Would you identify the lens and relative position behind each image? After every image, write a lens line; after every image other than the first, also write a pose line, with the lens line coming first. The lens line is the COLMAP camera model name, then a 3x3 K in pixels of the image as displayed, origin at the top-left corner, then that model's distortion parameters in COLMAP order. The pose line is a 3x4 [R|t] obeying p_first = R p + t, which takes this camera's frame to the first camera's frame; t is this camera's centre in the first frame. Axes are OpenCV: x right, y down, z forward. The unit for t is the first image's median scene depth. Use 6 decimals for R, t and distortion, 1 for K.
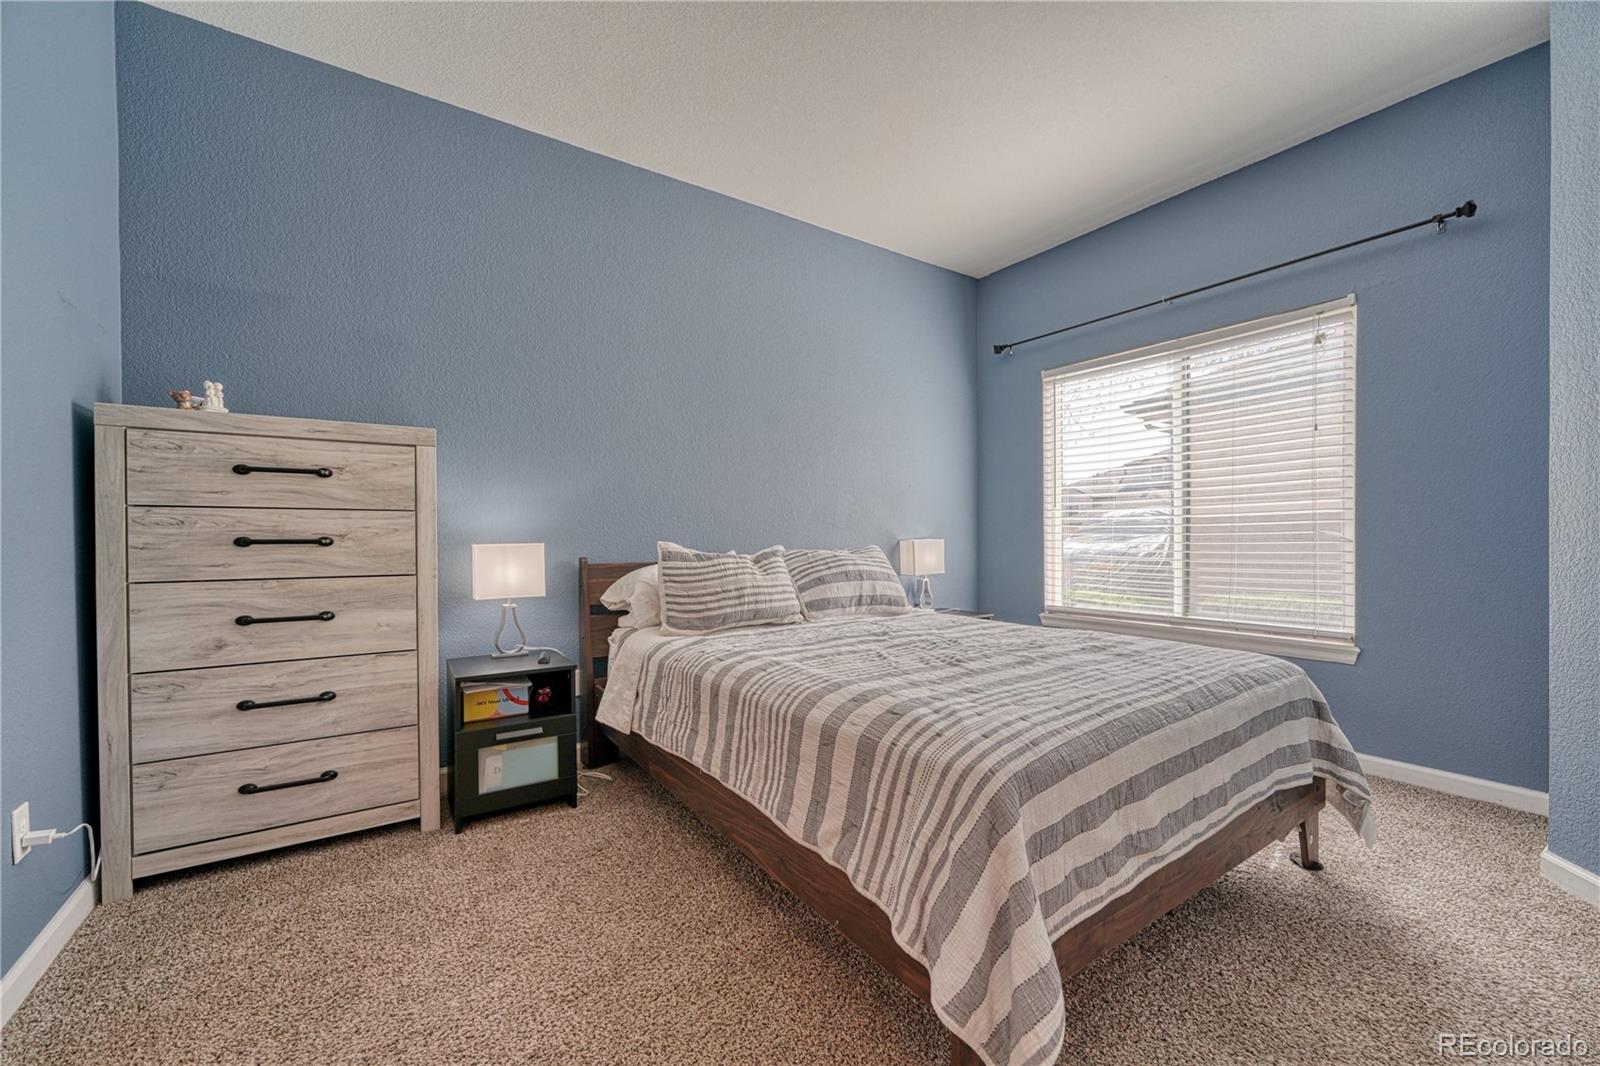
lens RADIAL K [[634.2, 0, 798.7], [0, 634.2, 537.8], [0, 0, 1]] dist [-0.001768, -0.000033]
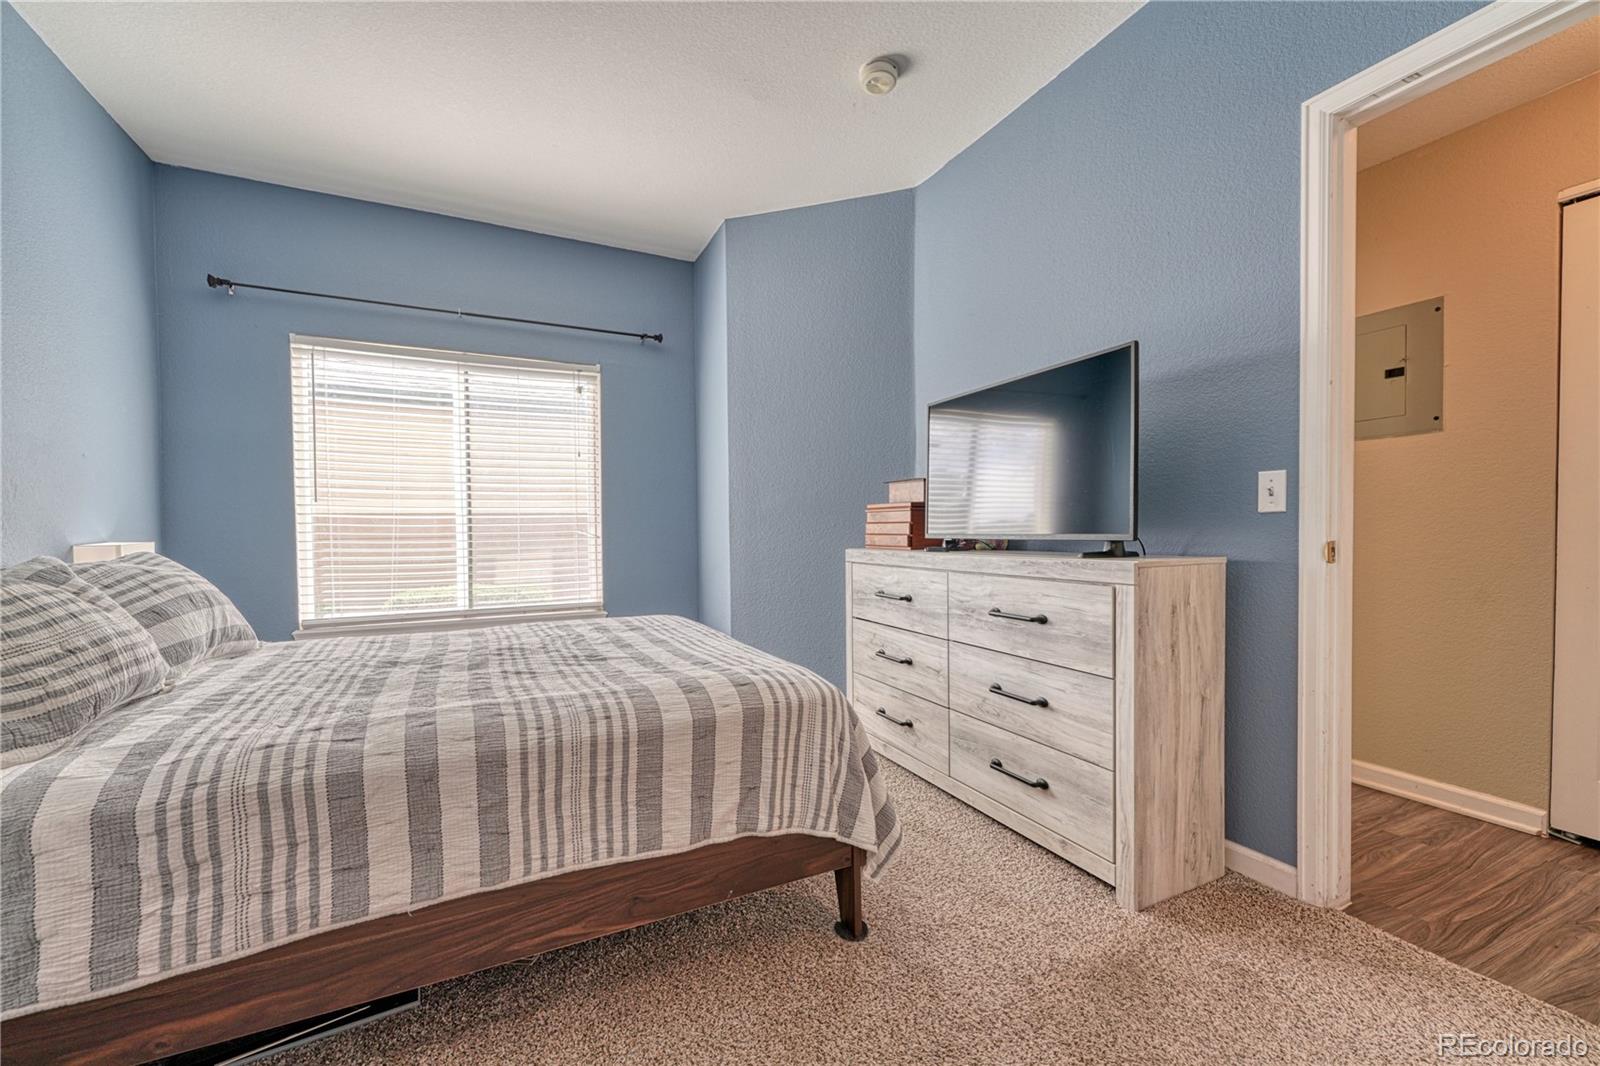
lens RADIAL K [[634.2, 0, 794.2], [0, 634.2, 534.3], [0, 0, 1]] dist [-0.001768, -0.000033]
pose [[0.142602, -0.003540, 0.989774, -0.482160], [0.010836, 0.999939, 0.002015, 0.000333], [-0.989721, 0.010438, 0.142632, 0.360977]]
